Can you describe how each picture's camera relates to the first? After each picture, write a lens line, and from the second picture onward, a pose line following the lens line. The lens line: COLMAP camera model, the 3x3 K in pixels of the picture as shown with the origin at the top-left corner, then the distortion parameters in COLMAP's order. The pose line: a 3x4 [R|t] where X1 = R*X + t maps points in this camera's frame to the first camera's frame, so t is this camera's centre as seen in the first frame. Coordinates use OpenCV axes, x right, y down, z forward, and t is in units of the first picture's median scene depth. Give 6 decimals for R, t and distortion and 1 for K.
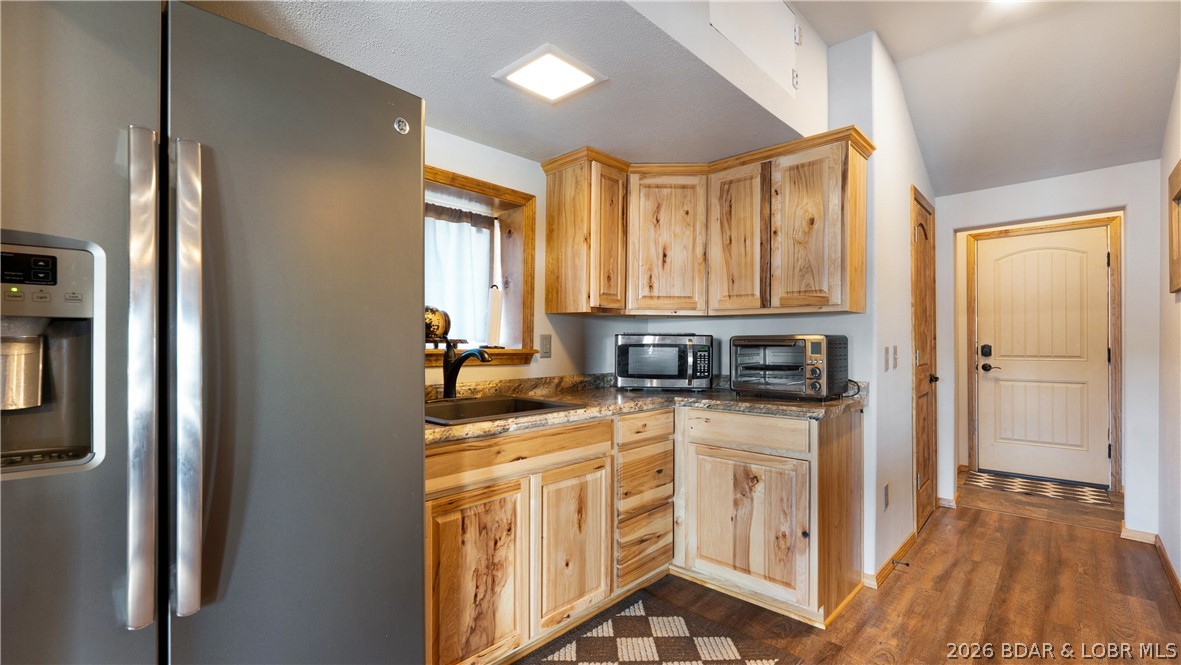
lens RADIAL K [[495.6, 0, 555.8], [0, 495.6, 341.7], [0, 0, 1]] dist [-0.000290, -0.000073]
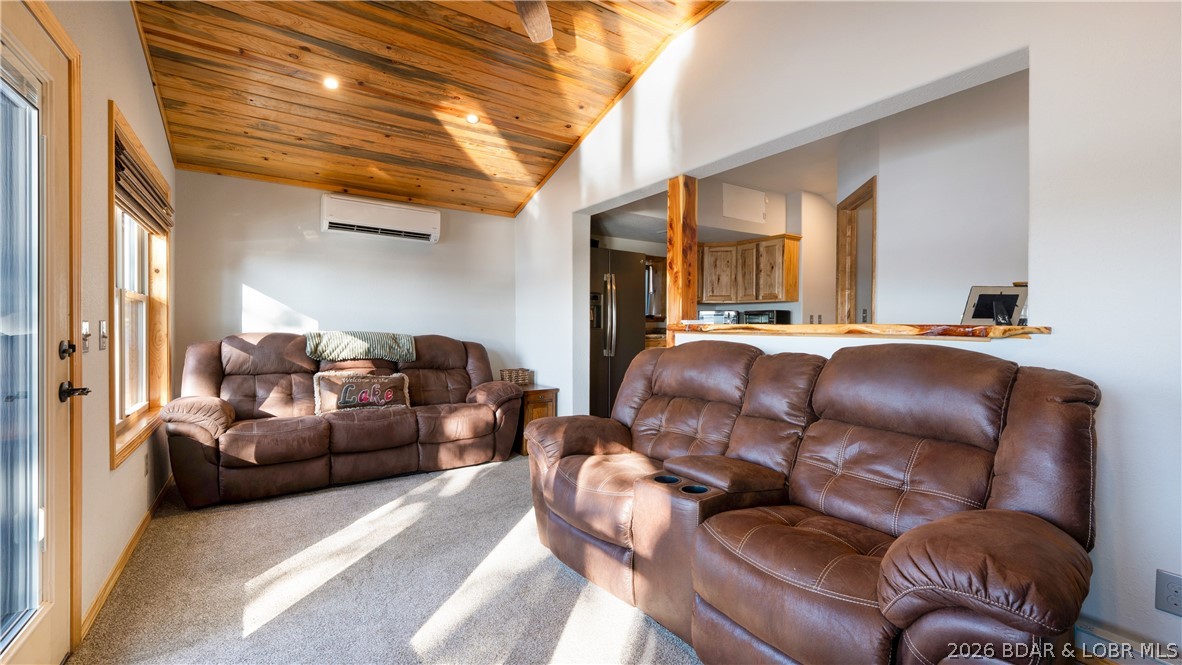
lens RADIAL K [[487.9, 0, 557.3], [0, 487.9, 329.0], [0, 0, 1]] dist [0.000534, 0.000007]
pose [[0.971553, 0.002653, -0.236809, 0.013361], [-0.000570, 0.999961, 0.008865, 0.064532], [0.236823, -0.008478, 0.971516, -1.796411]]
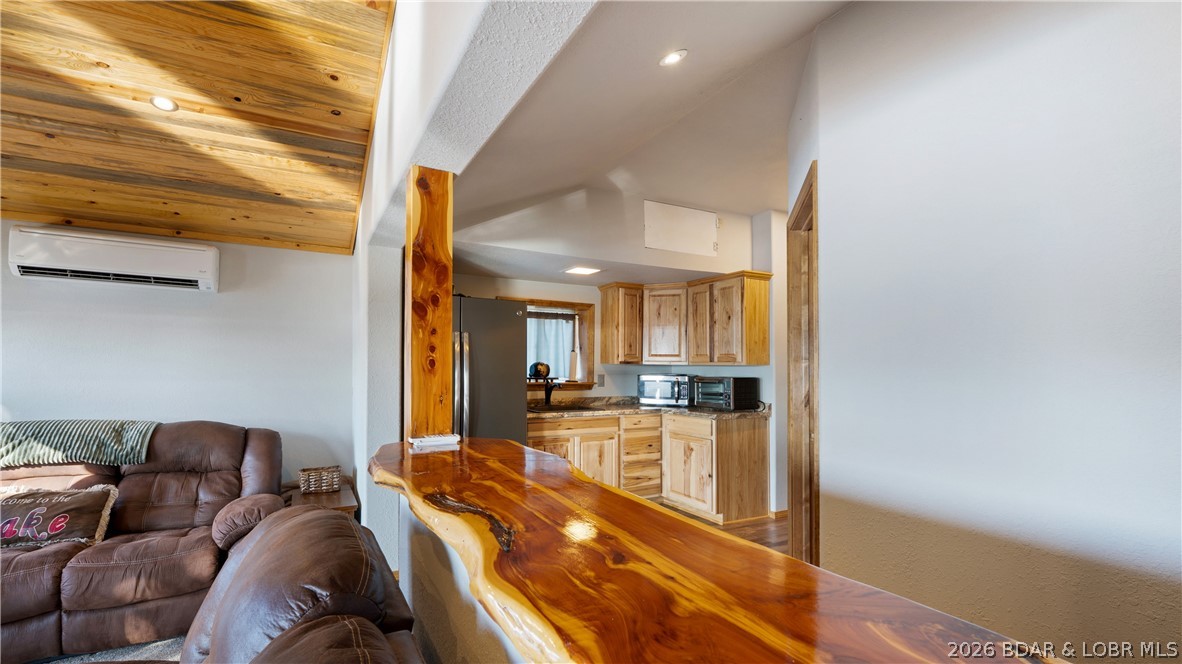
lens RADIAL K [[492.5, 0, 540.1], [0, 492.5, 350.7], [0, 0, 1]] dist [0.000511, -0.000039]
pose [[0.940822, -0.007173, -0.338827, 0.463371], [-0.003253, 0.999539, -0.030194, -0.055446], [0.338887, 0.029509, 0.940364, -1.002974]]
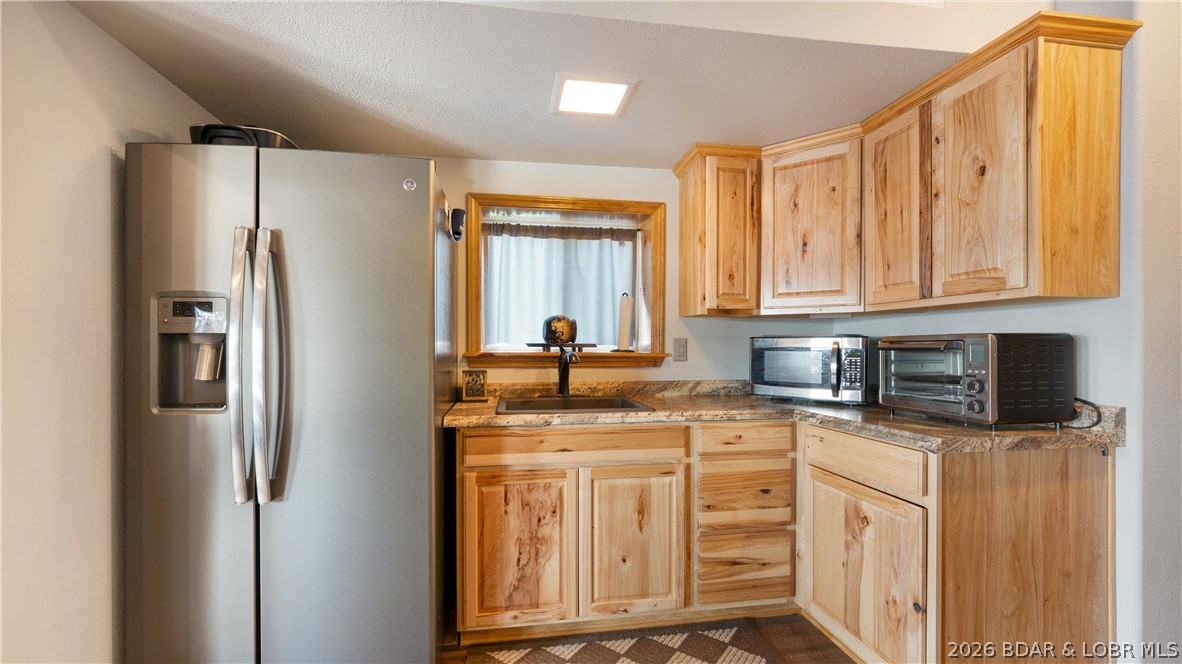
lens RADIAL K [[471.1, 0, 589.0], [0, 471.1, 348.5], [0, 0, 1]] dist [-0.002745, -0.000311]
pose [[0.809233, -0.001140, -0.587486, 0.447489], [0.003082, 0.999993, 0.002305, 0.003966], [0.587479, -0.003676, 0.809231, 0.135257]]
